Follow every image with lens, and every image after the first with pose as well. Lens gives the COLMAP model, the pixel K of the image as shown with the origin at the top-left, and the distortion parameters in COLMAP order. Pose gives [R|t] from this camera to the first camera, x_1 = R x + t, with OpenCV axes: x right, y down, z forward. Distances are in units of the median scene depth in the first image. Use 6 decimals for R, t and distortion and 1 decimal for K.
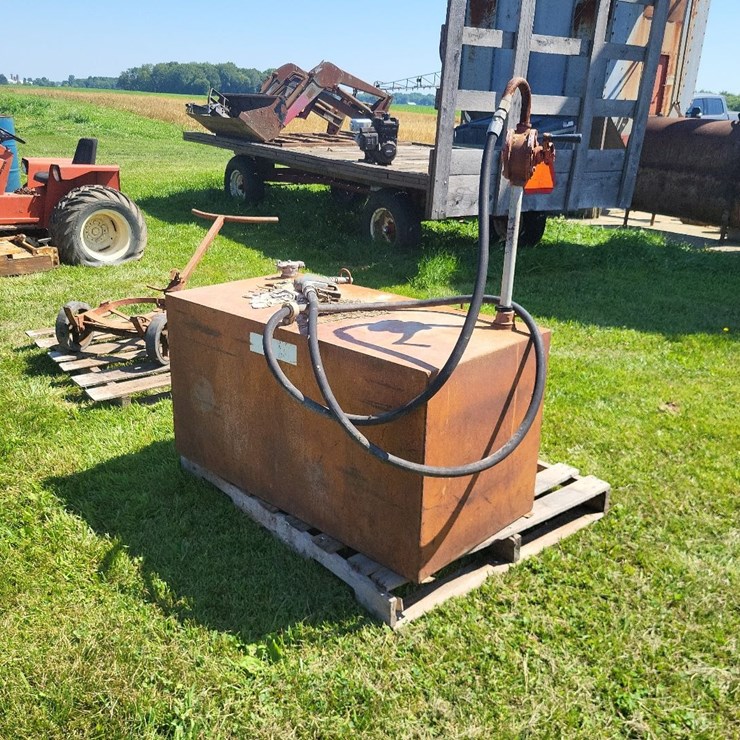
lens RADIAL K [[765.8, 0, 370.0], [0, 765.8, 370.0], [0, 0, 1]] dist [0.018598, 0.013456]
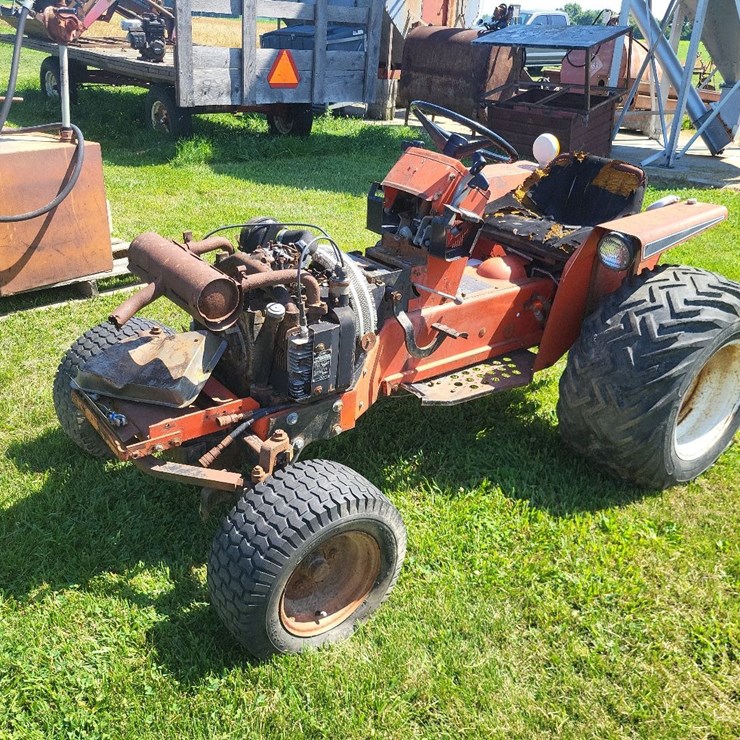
lens RADIAL K [[765.8, 0, 370.0], [0, 765.8, 370.0], [0, 0, 1]] dist [0.018598, 0.013456]
pose [[0.993920, -0.033025, 0.105037, 0.198036], [0.023151, 0.995315, 0.093870, 0.089438], [-0.107645, -0.090868, 0.990028, -0.214229]]
